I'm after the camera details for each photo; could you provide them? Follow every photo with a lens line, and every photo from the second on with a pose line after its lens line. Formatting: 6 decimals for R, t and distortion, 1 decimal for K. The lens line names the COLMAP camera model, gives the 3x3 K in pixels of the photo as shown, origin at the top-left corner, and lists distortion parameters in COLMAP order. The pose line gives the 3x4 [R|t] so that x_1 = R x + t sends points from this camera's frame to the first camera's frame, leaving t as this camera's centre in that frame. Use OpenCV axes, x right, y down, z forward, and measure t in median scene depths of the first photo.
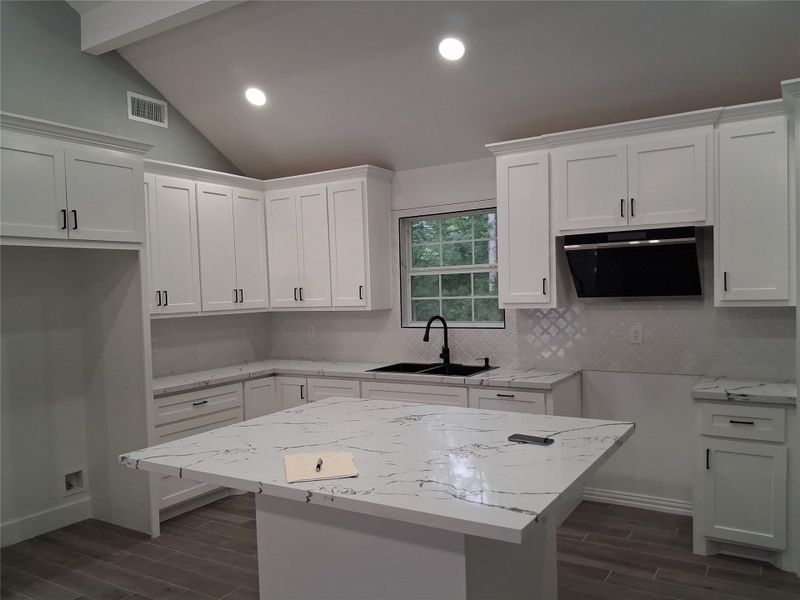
lens RADIAL K [[650.1, 0, 399.0], [0, 650.1, 302.0], [0, 0, 1]] dist [0.088049, -0.109179]
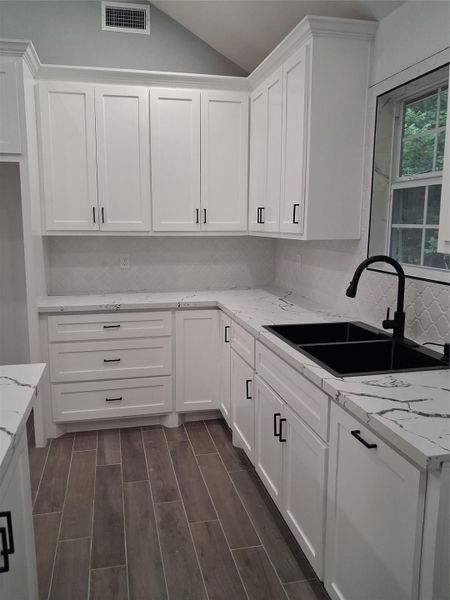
lens RADIAL K [[487.6, 0, 208.5], [0, 487.6, 290.9], [0, 0, 1]] dist [0.088049, -0.109179]
pose [[0.681369, 0.132233, -0.719897, 0.277383], [-0.034995, 0.988306, 0.148414, -0.007841], [0.731103, -0.075932, 0.678028, 0.568827]]
